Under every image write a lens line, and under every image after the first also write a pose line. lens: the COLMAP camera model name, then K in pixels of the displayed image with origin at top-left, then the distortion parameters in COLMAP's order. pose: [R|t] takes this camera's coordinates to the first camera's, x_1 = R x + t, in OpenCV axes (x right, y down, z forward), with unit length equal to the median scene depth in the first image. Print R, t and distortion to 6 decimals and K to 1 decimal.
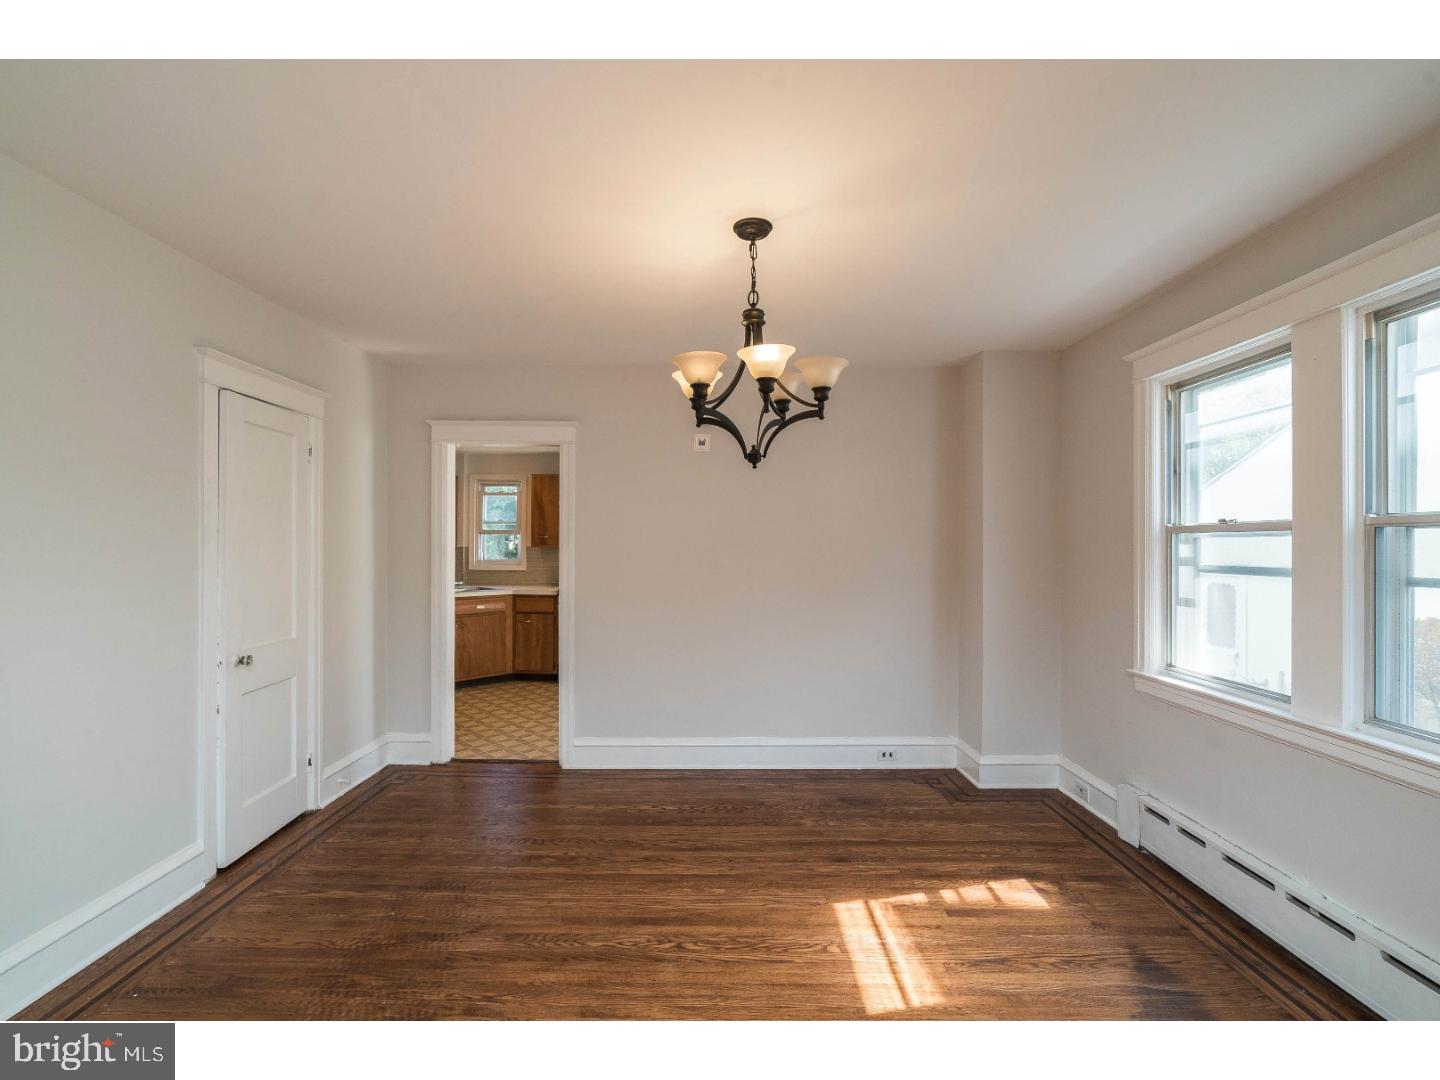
lens RADIAL K [[662.7, 0, 718.3], [0, 662.7, 546.2], [0, 0, 1]] dist [-0.001310, 0.000185]
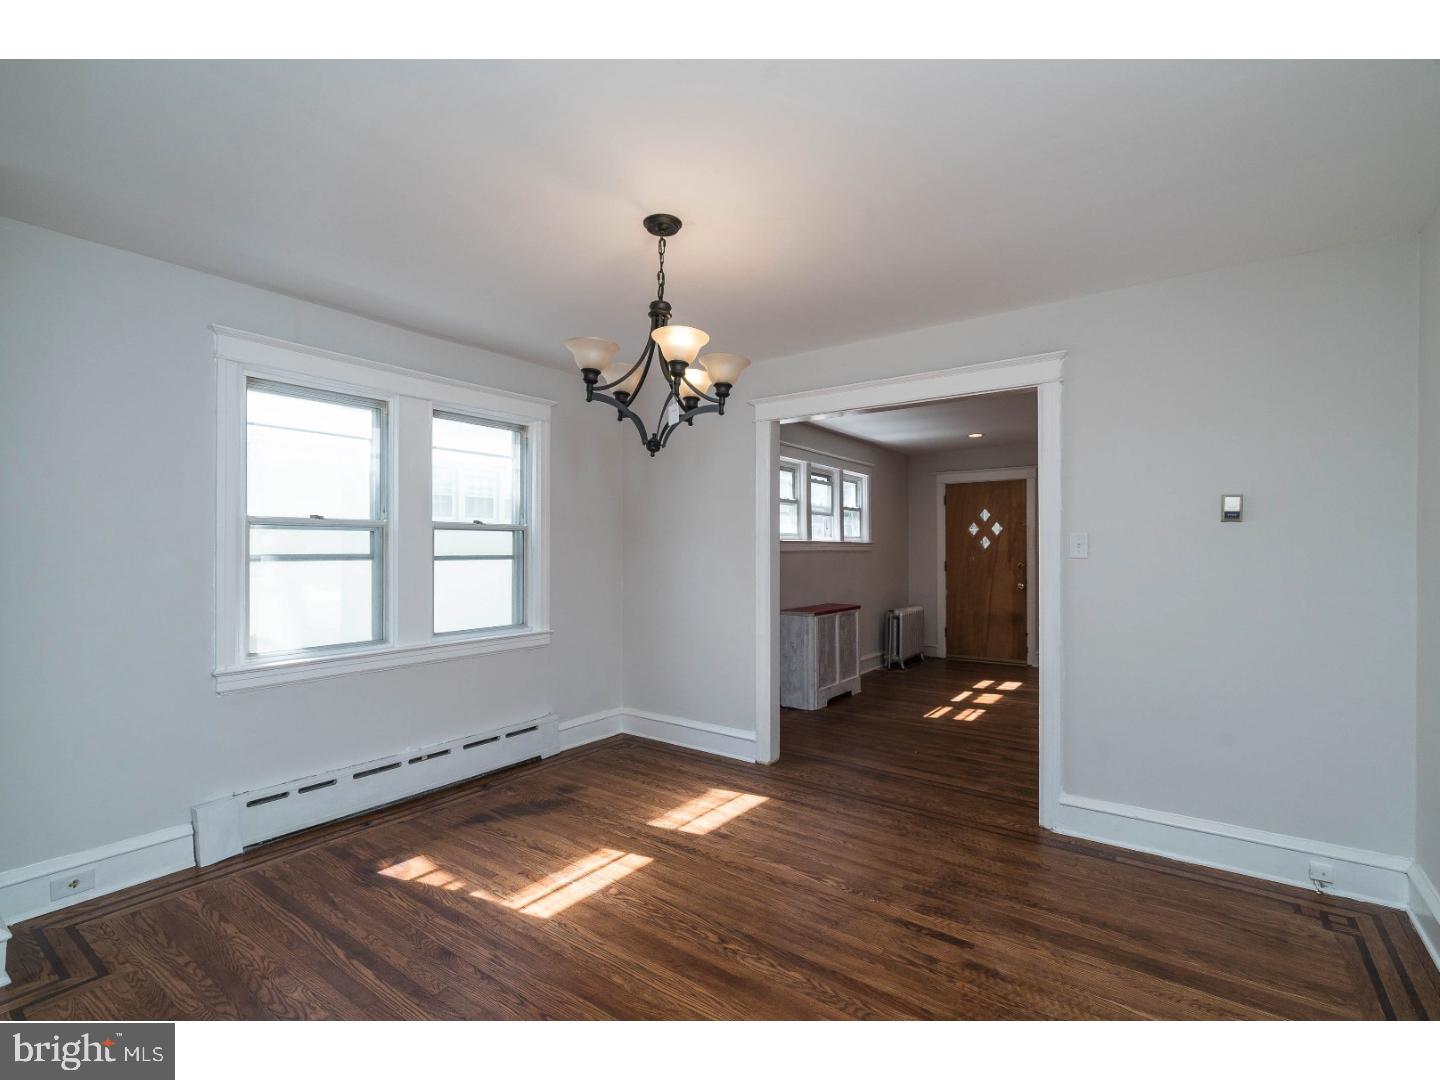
lens RADIAL K [[662.7, 0, 718.3], [0, 662.7, 546.2], [0, 0, 1]] dist [-0.001310, 0.000185]
pose [[-0.810832, -0.001868, 0.585276, -0.611087], [-0.003456, 0.999993, -0.001596, 0.019699], [-0.585269, -0.003317, -0.810832, 1.752479]]
